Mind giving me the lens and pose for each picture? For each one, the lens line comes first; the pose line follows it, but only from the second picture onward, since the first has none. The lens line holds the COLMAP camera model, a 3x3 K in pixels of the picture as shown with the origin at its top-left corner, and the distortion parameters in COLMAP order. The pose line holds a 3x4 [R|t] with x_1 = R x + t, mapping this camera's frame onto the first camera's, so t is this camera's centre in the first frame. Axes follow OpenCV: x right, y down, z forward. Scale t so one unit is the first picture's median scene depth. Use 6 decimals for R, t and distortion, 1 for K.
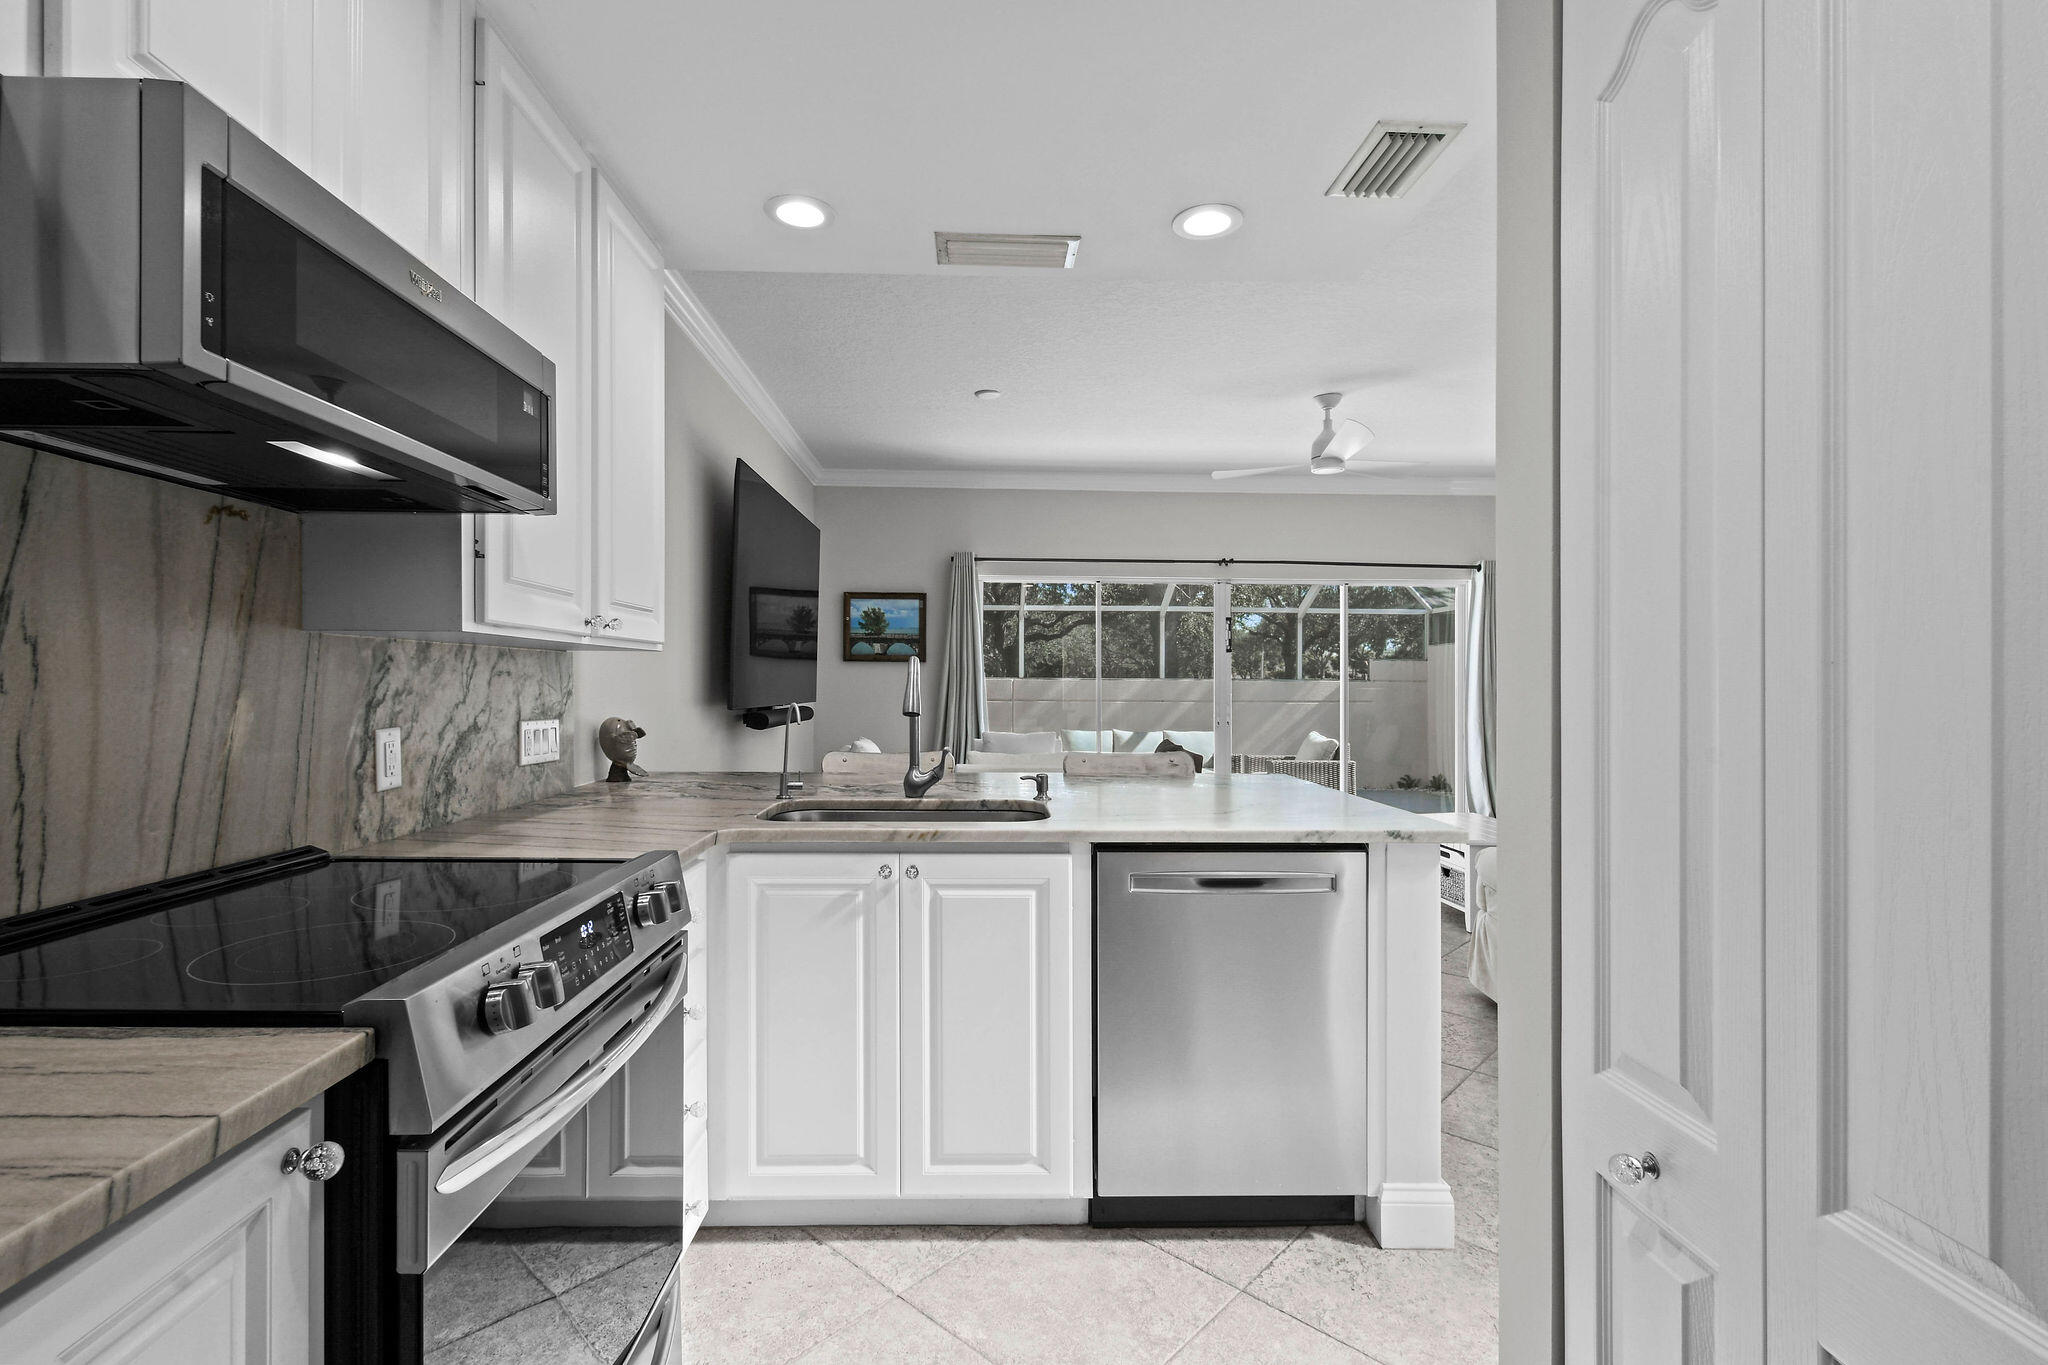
lens RADIAL K [[949.4, 0, 1024.0], [0, 949.4, 682.5], [0, 0, 1]] dist [0.002123, 0.000095]
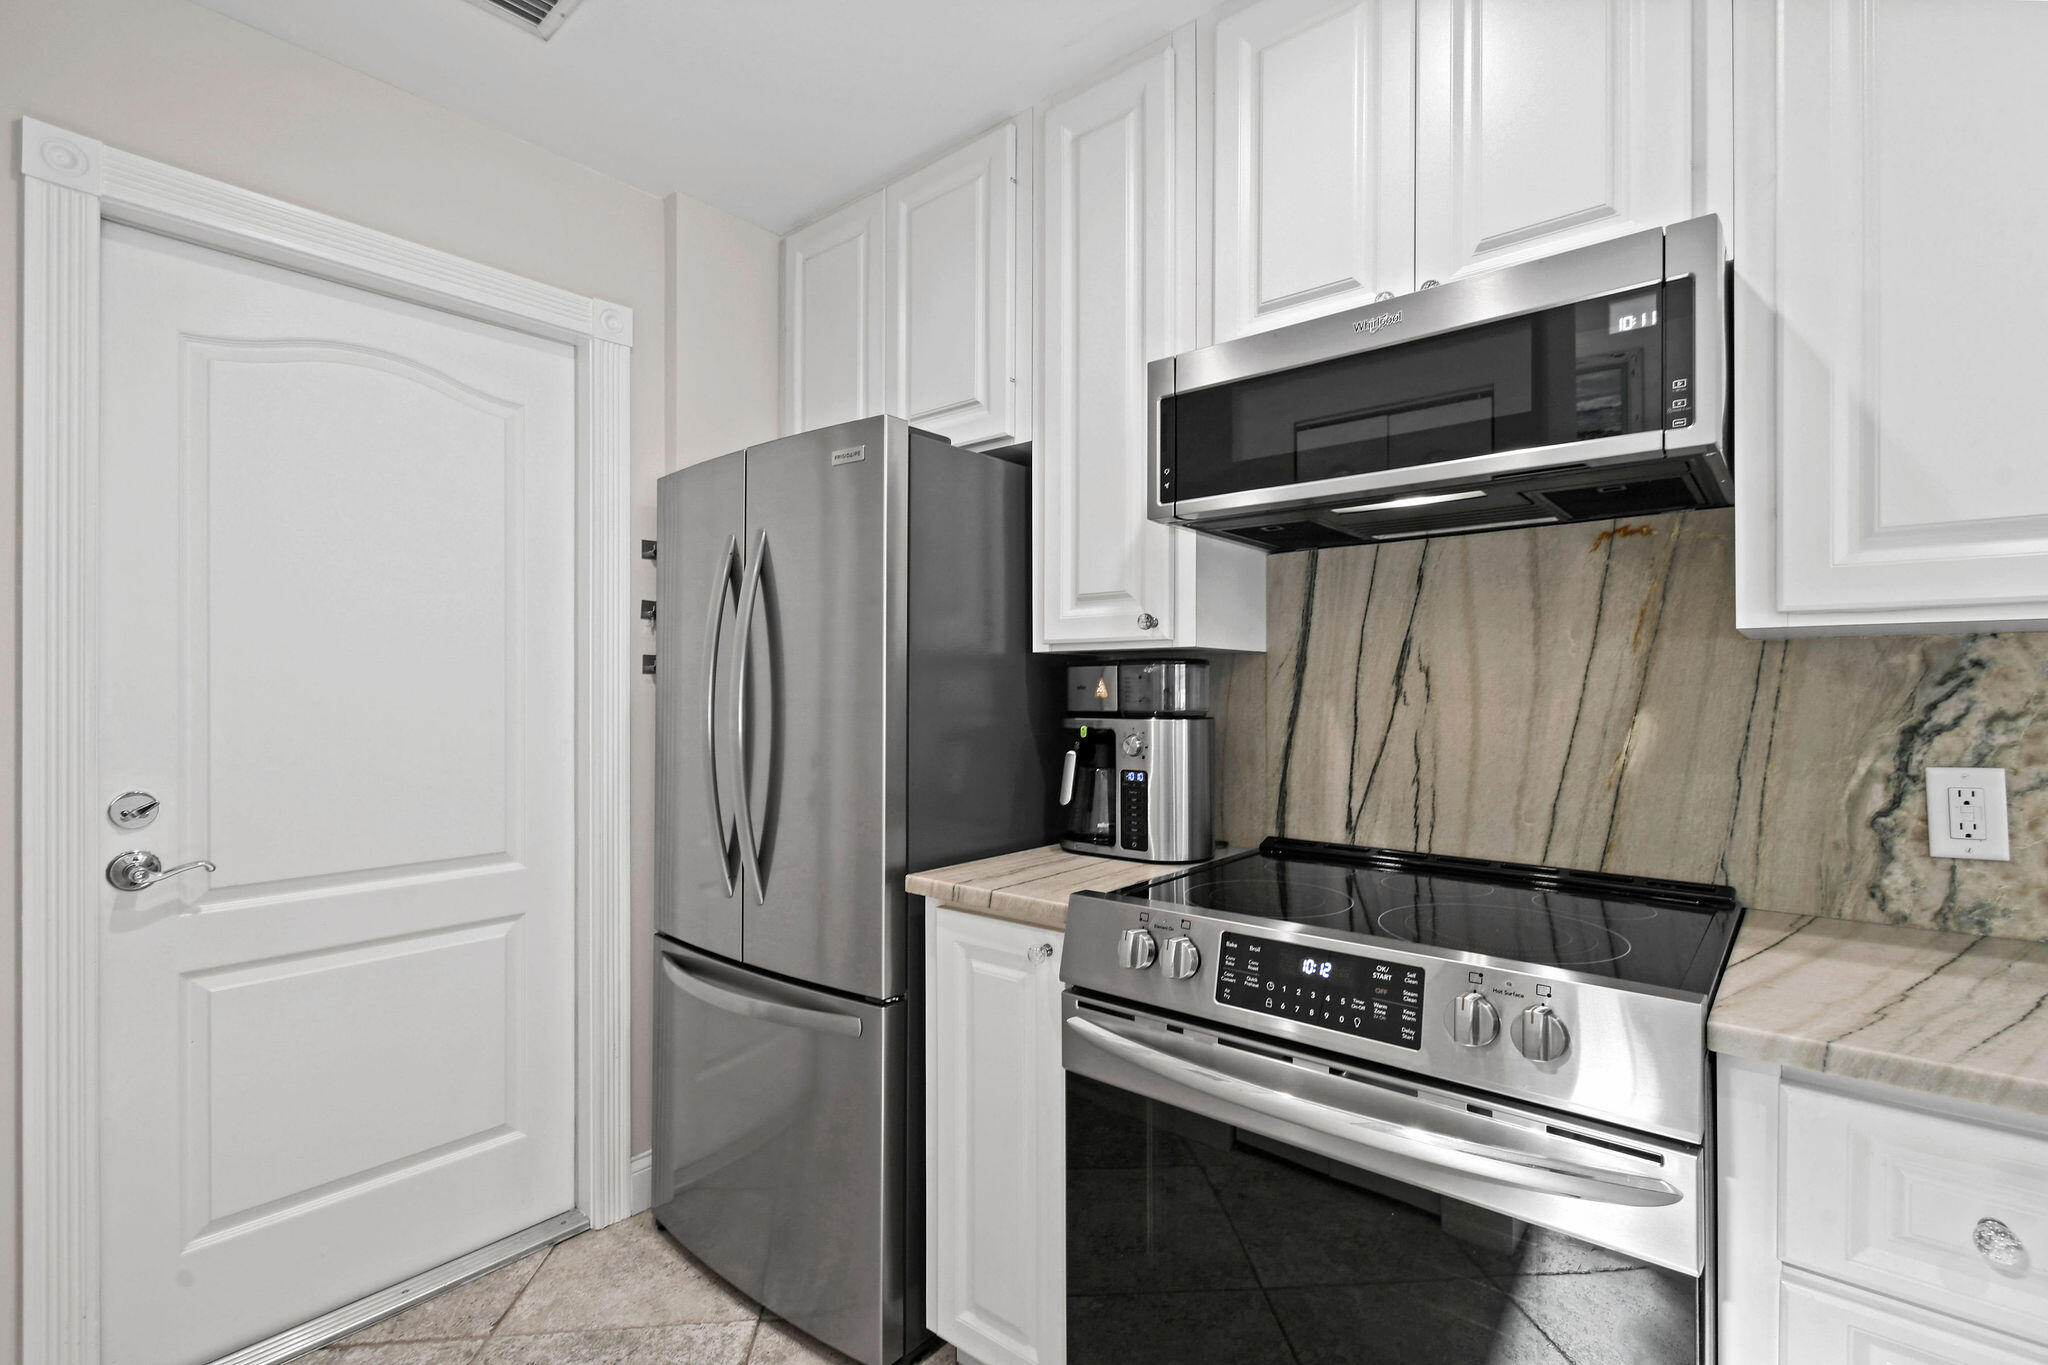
lens RADIAL K [[925.3, 0, 1059.8], [0, 925.3, 680.8], [0, 0, 1]] dist [-0.000260, -0.000347]
pose [[-0.666499, -0.007039, -0.745473, 0.257533], [0.001209, 0.999944, -0.010523, -0.007748], [0.745505, -0.007915, -0.666453, 0.985679]]
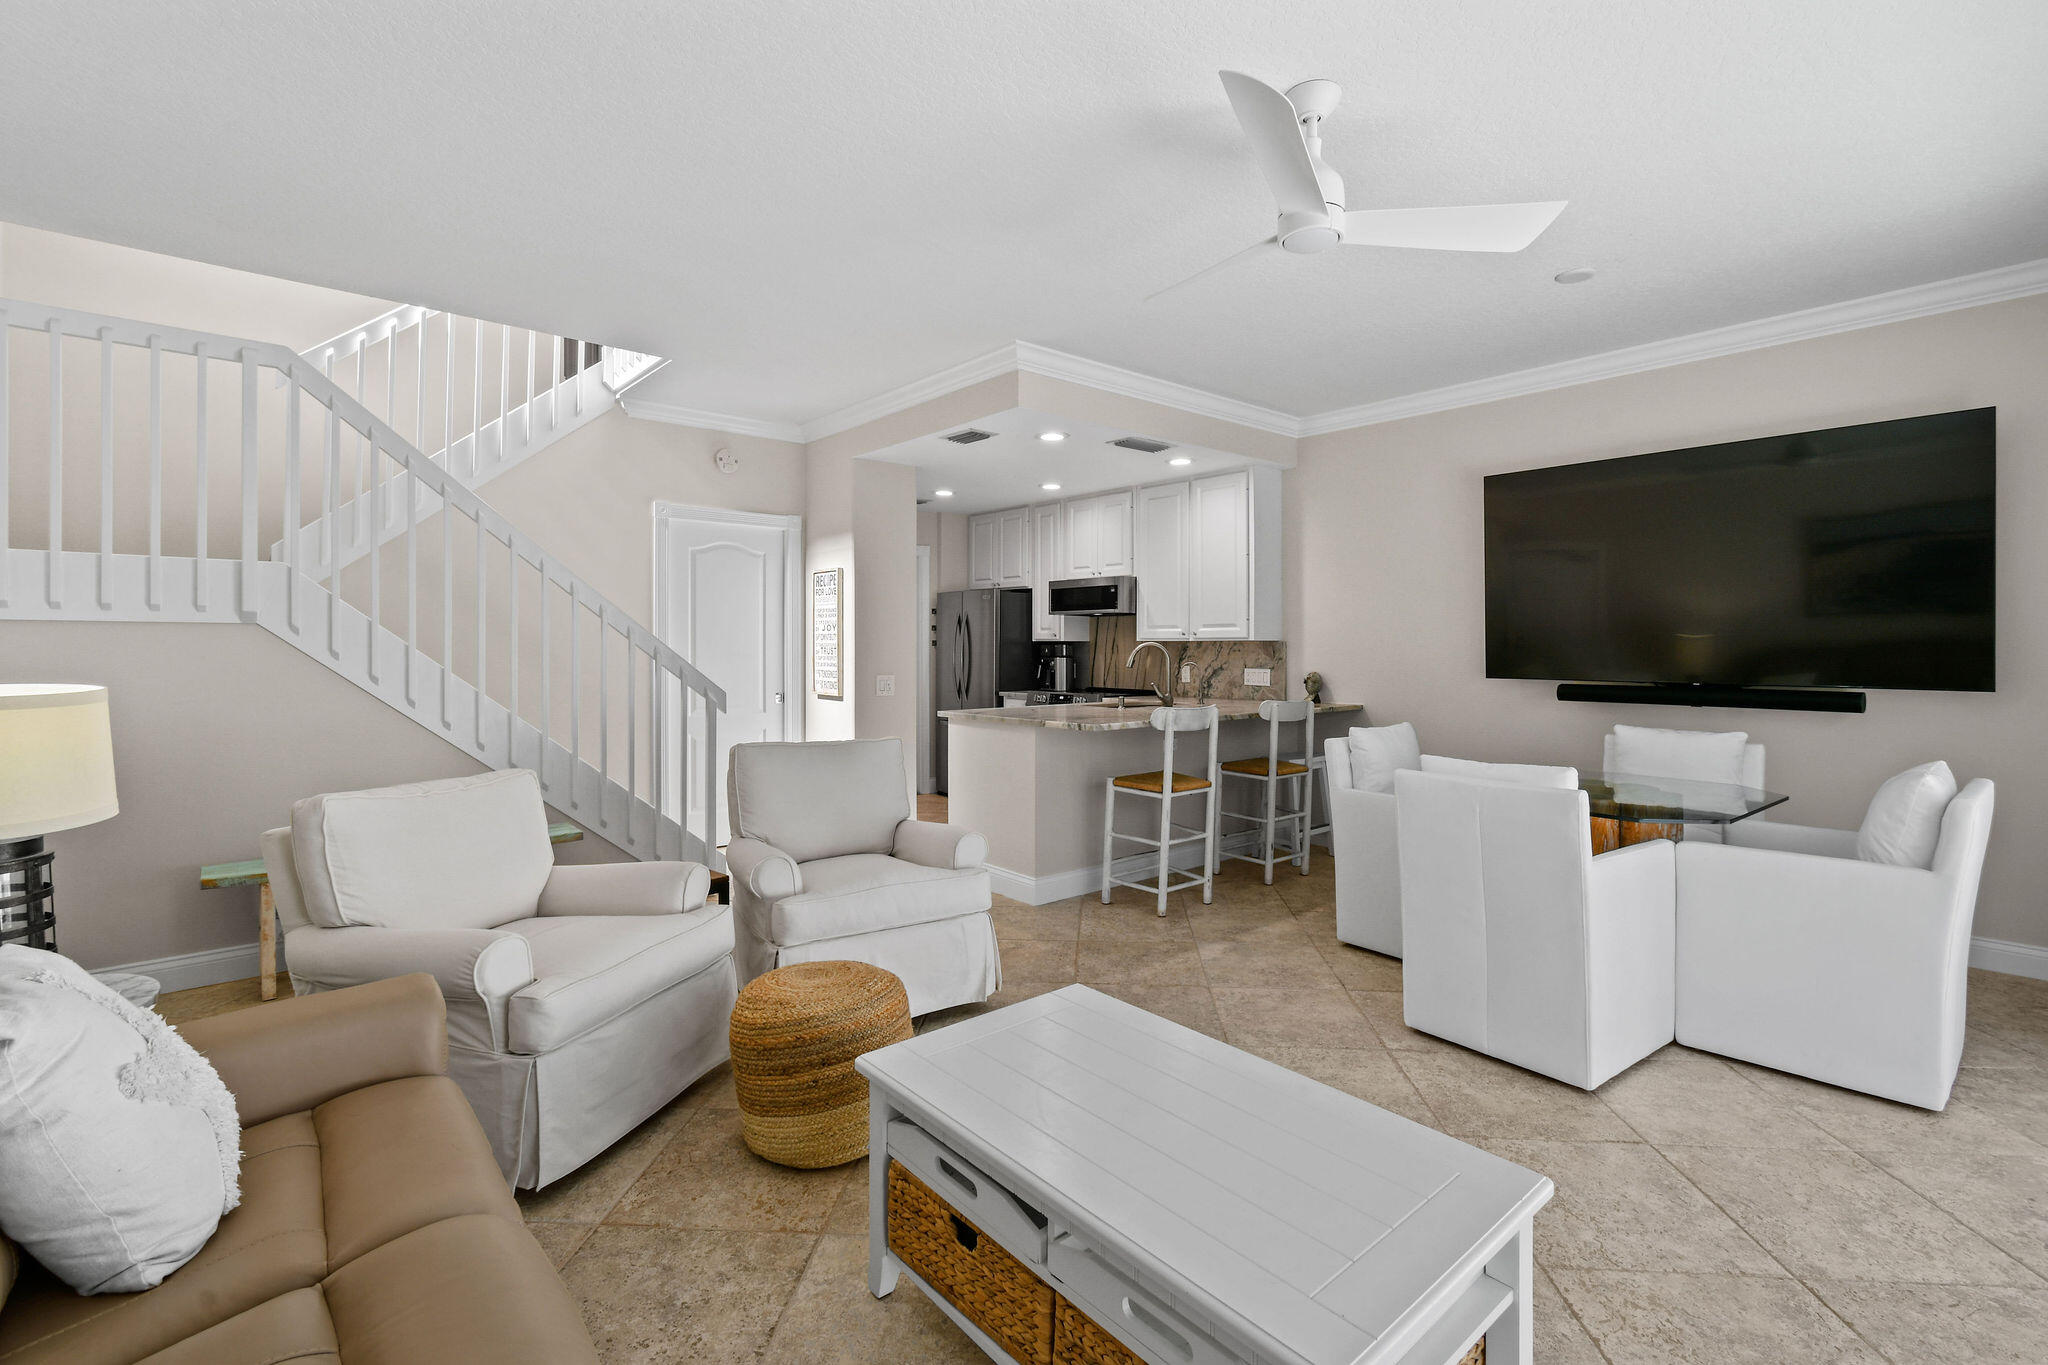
lens RADIAL K [[900.8, 0, 1050.3], [0, 900.8, 663.8], [0, 0, 1]] dist [0.005949, -0.003467]
pose [[-0.781700, 0.010393, -0.623568, 1.967797], [-0.001020, 0.999838, 0.017943, -0.022149], [0.623654, 0.014662, -0.781563, 3.494199]]
